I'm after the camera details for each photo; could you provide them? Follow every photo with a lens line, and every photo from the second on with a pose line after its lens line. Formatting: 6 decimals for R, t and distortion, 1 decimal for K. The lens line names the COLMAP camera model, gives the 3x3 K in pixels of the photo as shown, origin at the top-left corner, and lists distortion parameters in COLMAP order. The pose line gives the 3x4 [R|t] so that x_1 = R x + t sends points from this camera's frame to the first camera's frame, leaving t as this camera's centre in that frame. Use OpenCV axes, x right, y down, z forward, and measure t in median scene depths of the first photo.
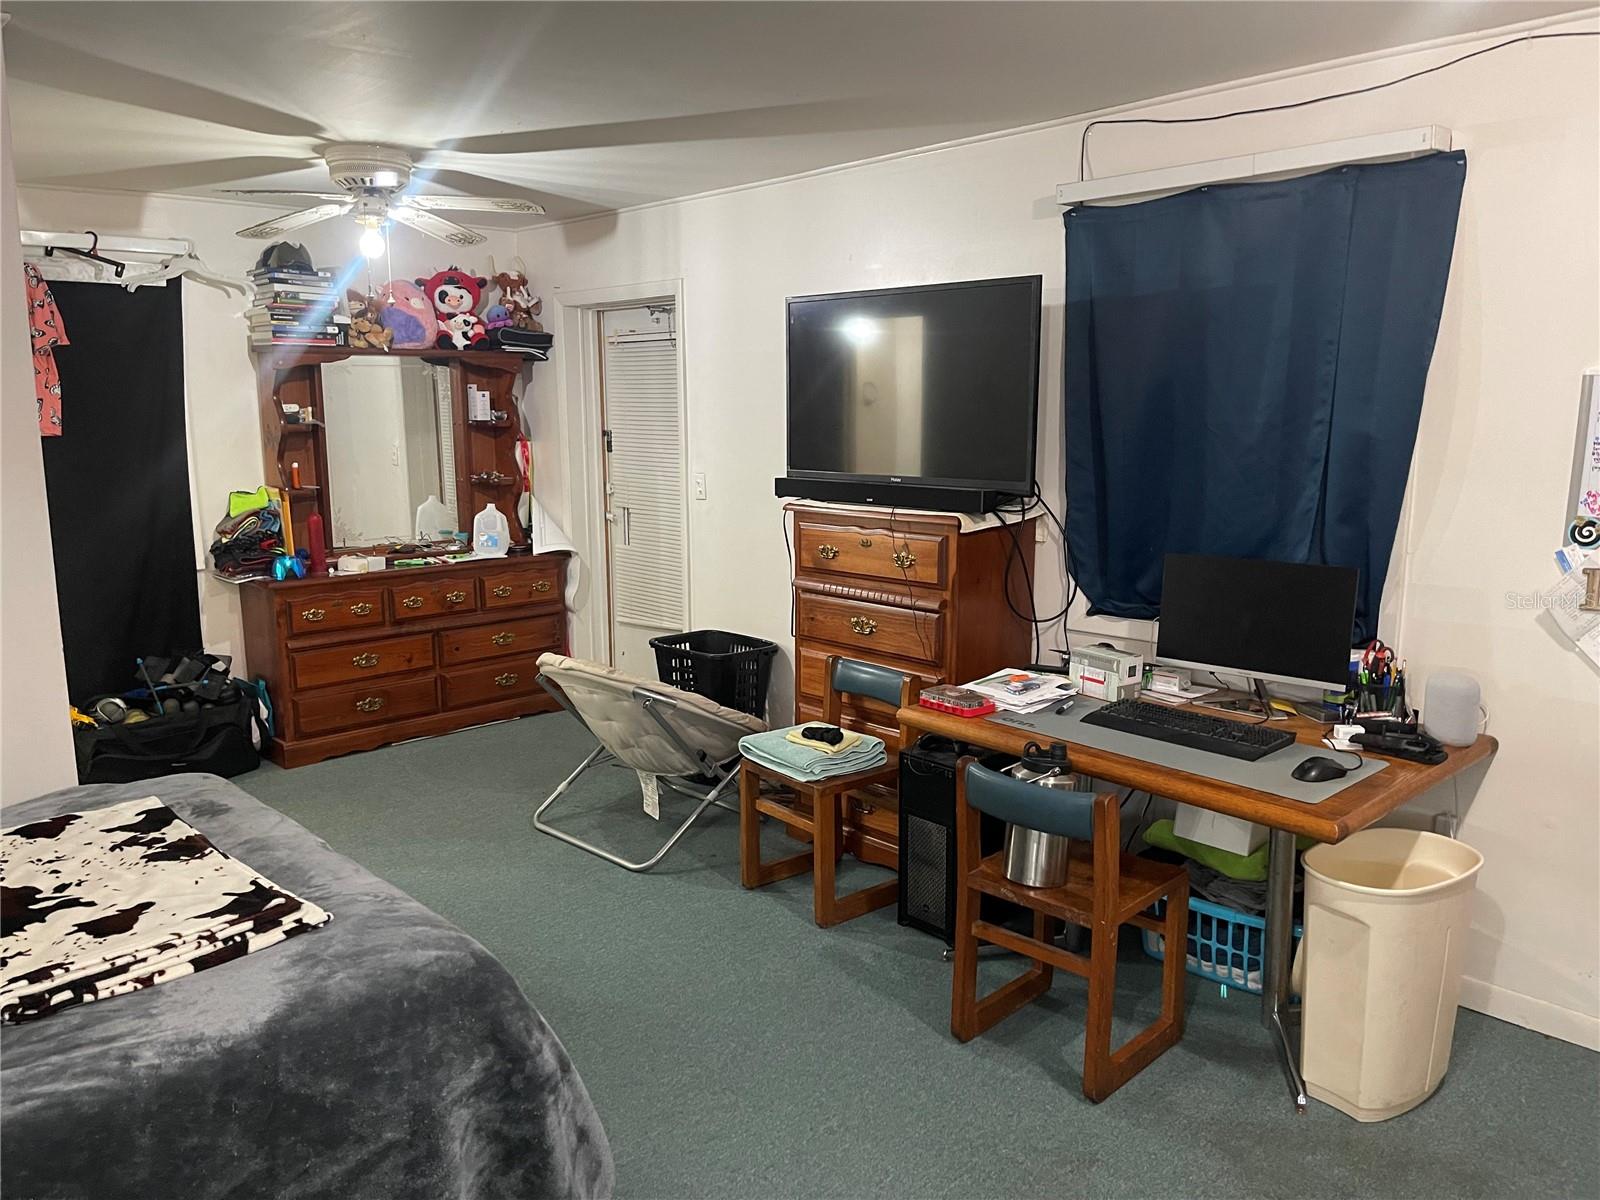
lens RADIAL K [[1208.3, 0, 802.1], [0, 1208.3, 609.1], [0, 0, 1]] dist [0.062815, -0.086822]
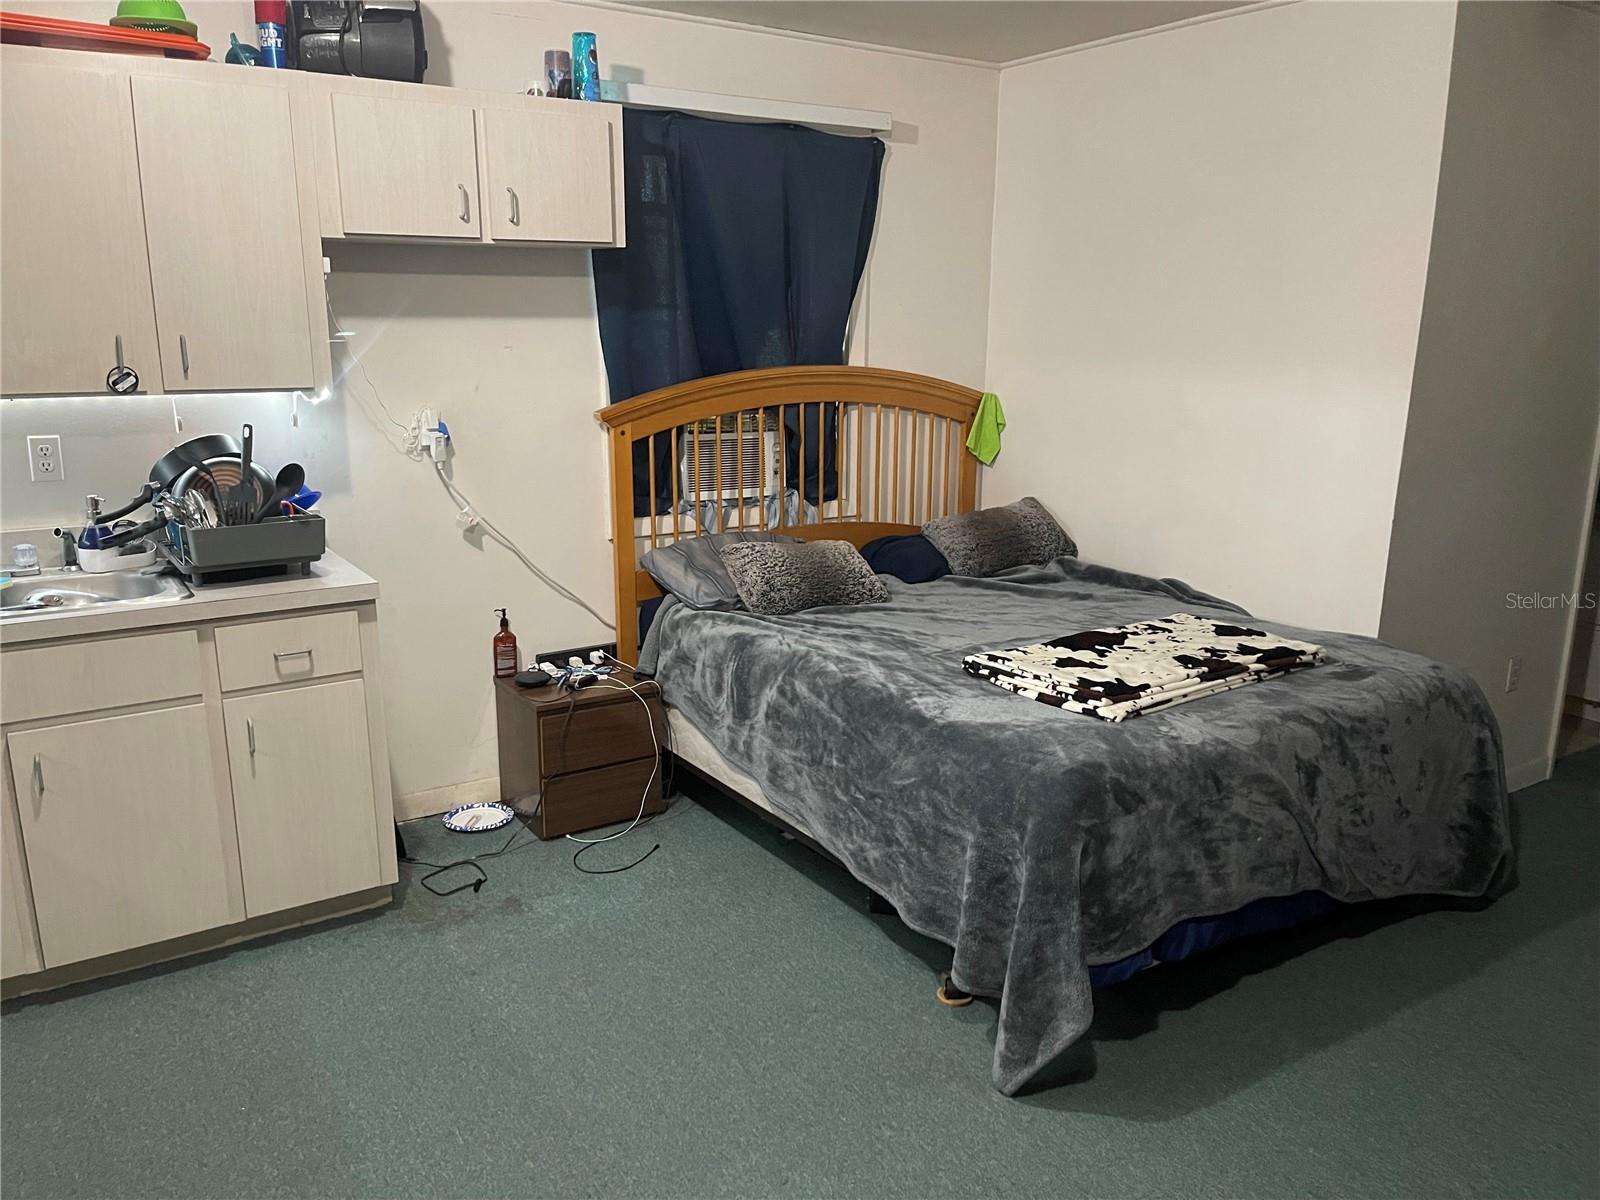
lens RADIAL K [[1208.3, 0, 803.4], [0, 1208.3, 591.7], [0, 0, 1]] dist [0.062815, -0.086822]
pose [[-0.172492, 0.224359, -0.959119, 0.882131], [-0.172898, 0.951700, 0.253718, -0.143536], [0.969718, 0.209594, -0.125369, 0.839143]]
